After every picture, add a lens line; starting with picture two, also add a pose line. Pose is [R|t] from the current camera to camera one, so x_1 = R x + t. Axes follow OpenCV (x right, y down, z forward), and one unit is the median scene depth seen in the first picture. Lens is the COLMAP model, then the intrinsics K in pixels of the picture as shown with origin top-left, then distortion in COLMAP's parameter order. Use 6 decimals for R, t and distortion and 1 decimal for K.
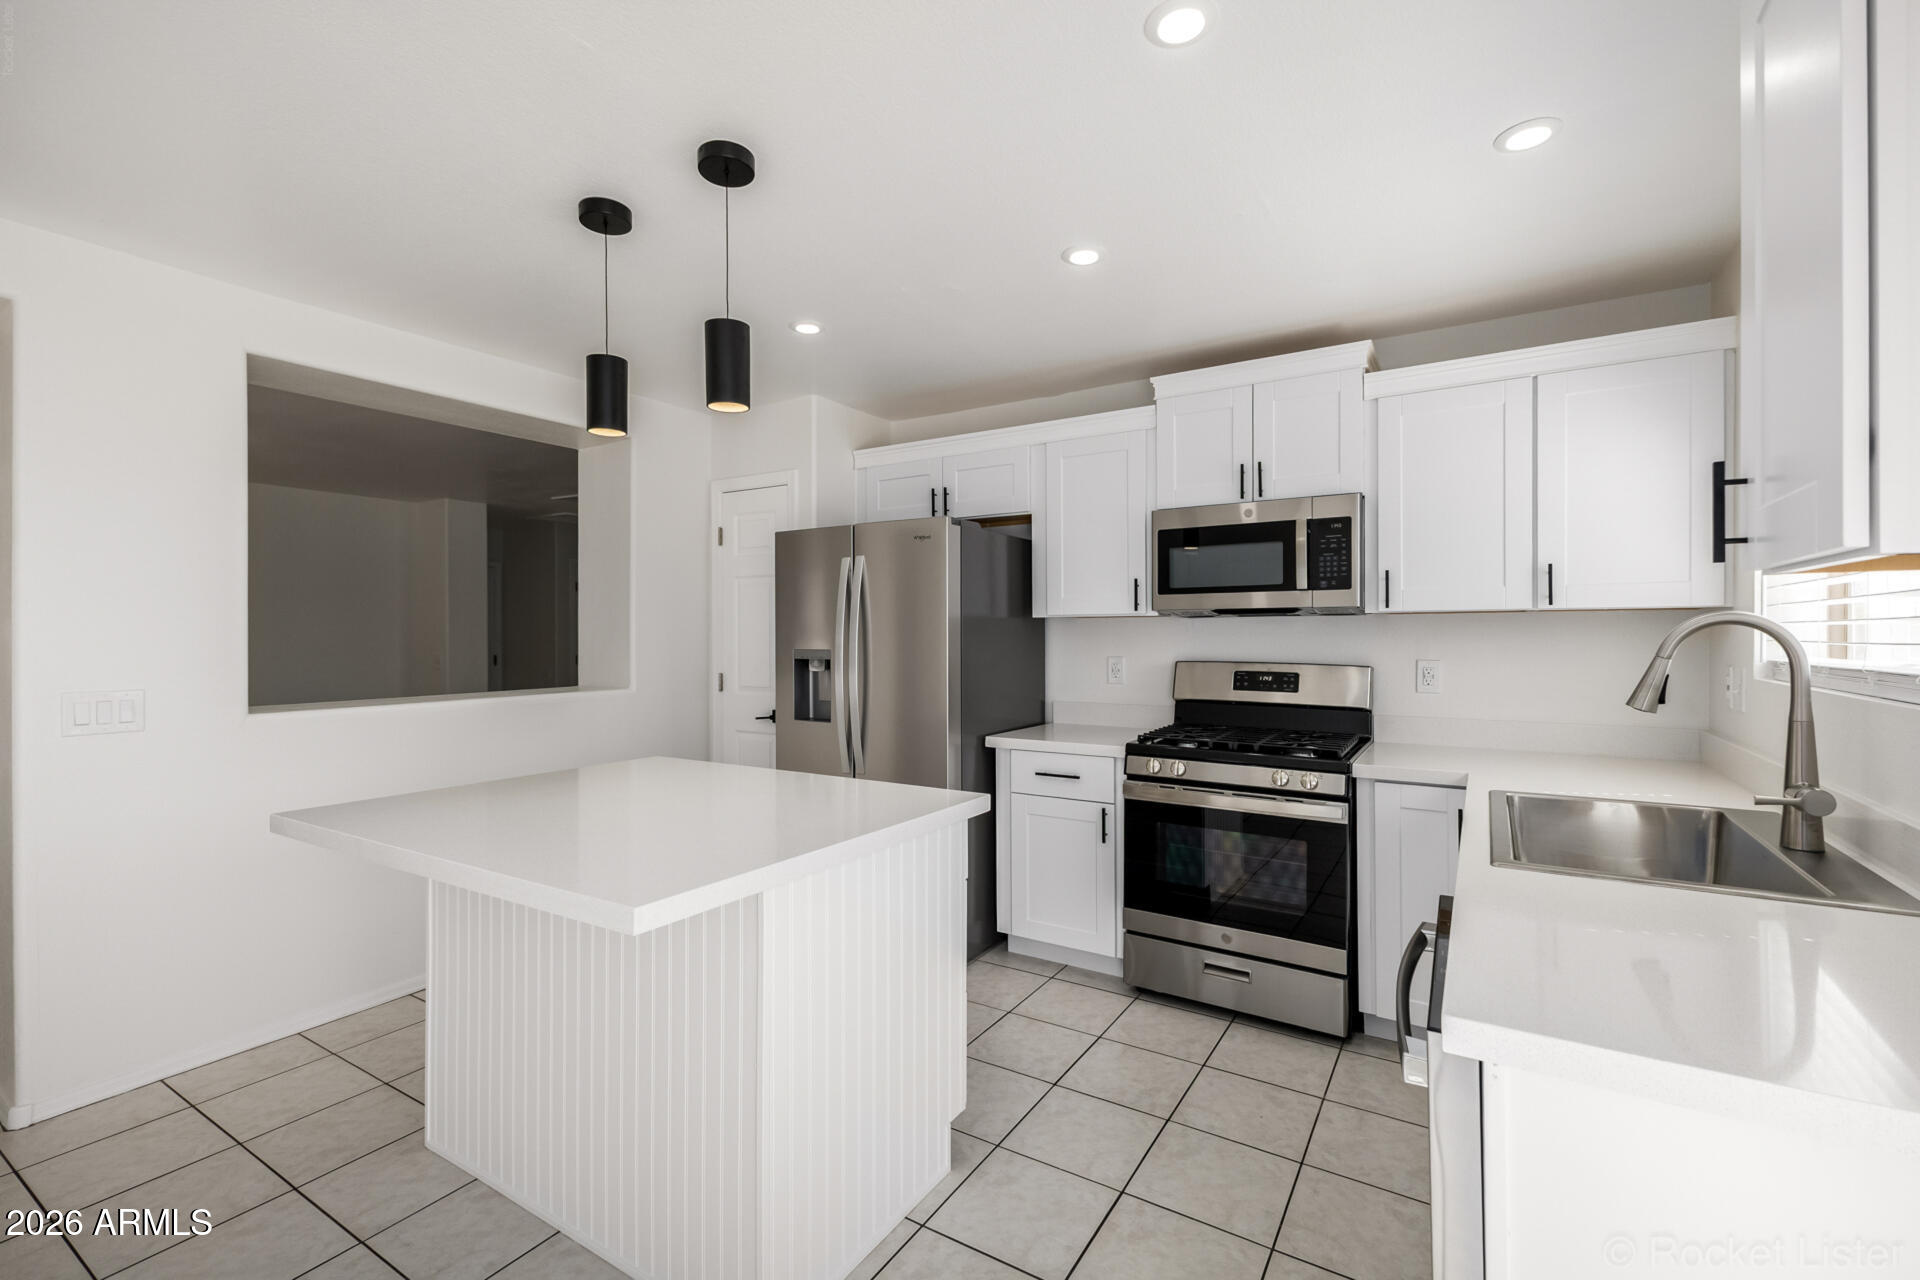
lens RADIAL K [[827.3, 0, 961.9], [0, 827.3, 635.0], [0, 0, 1]] dist [-0.000573, -0.000150]
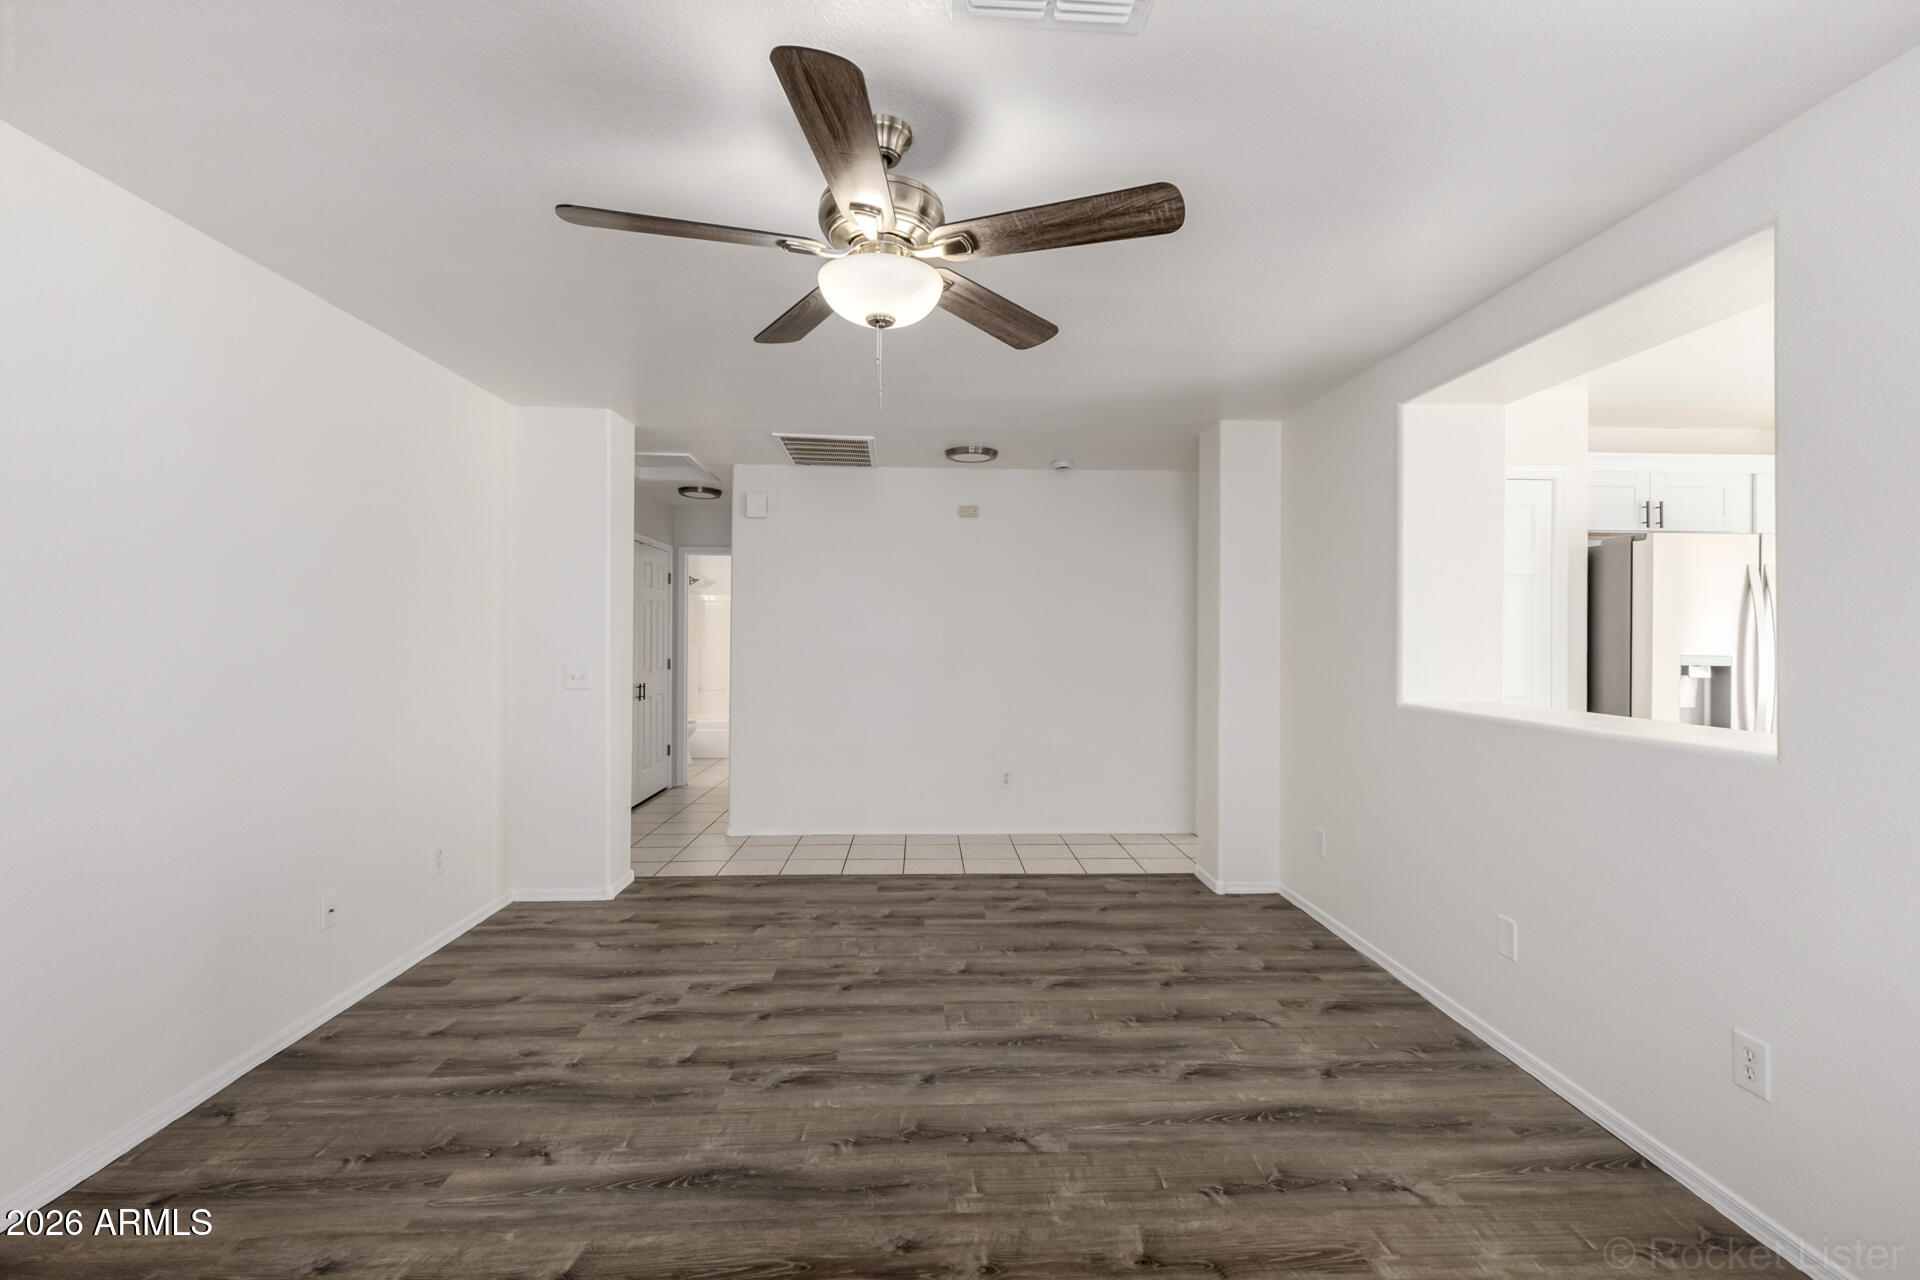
lens RADIAL K [[836.3, 0, 961.5], [0, 836.3, 636.9], [0, 0, 1]] dist [0.011393, -0.000419]
pose [[0.819727, 0.010759, 0.572653, -1.736599], [-0.009569, 0.999941, -0.005090, 0.011067], [-0.572674, -0.001307, 0.819782, 0.804312]]
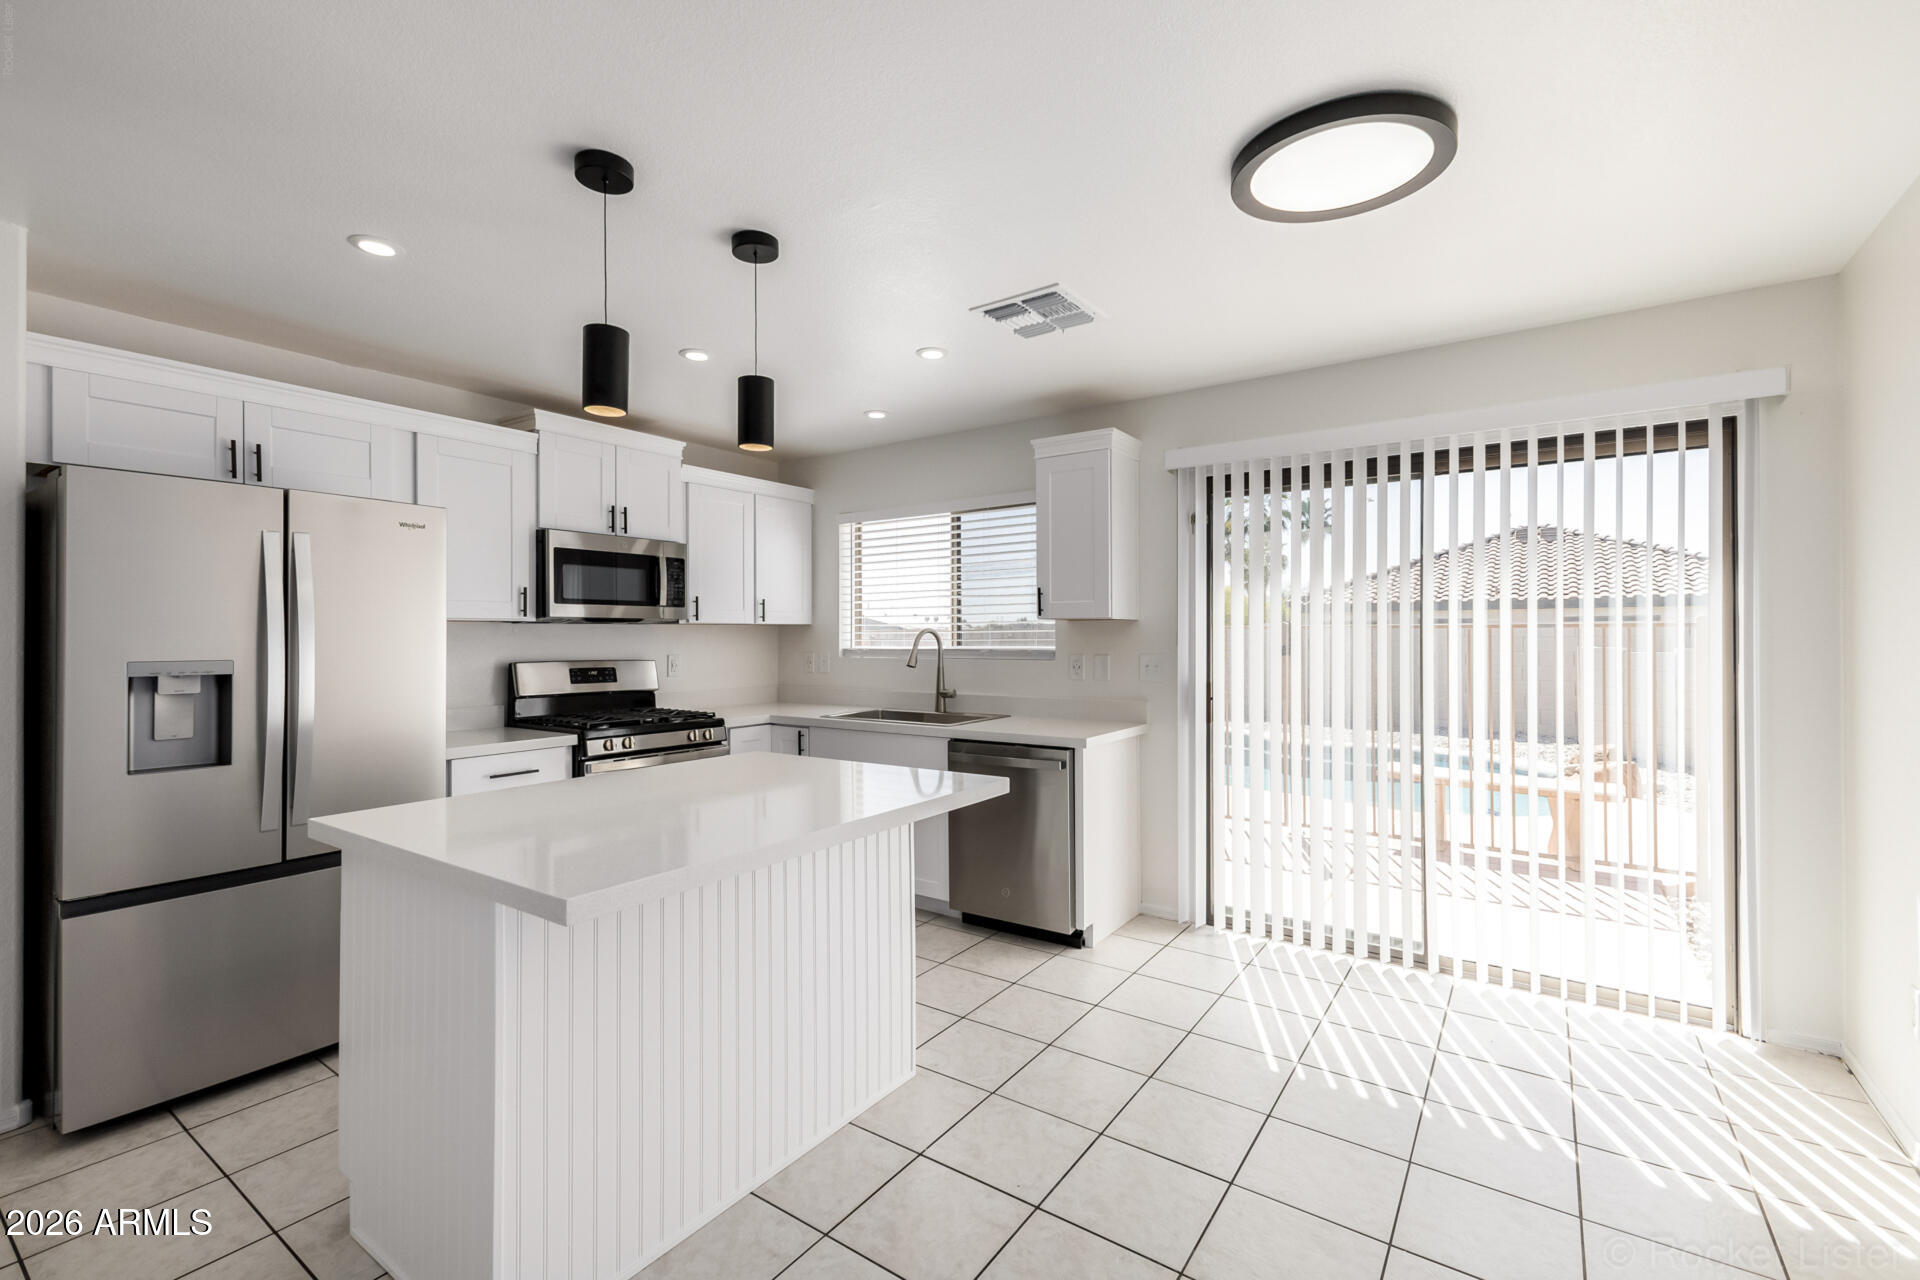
lens RADIAL K [[827.3, 0, 961.9], [0, 827.3, 635.0], [0, 0, 1]] dist [-0.000573, -0.000150]
pose [[0.044861, 0.004441, 0.998983, -0.955032], [0.005513, 0.999974, -0.004693, 0.003825], [-0.998978, 0.005718, 0.044835, 0.416318]]
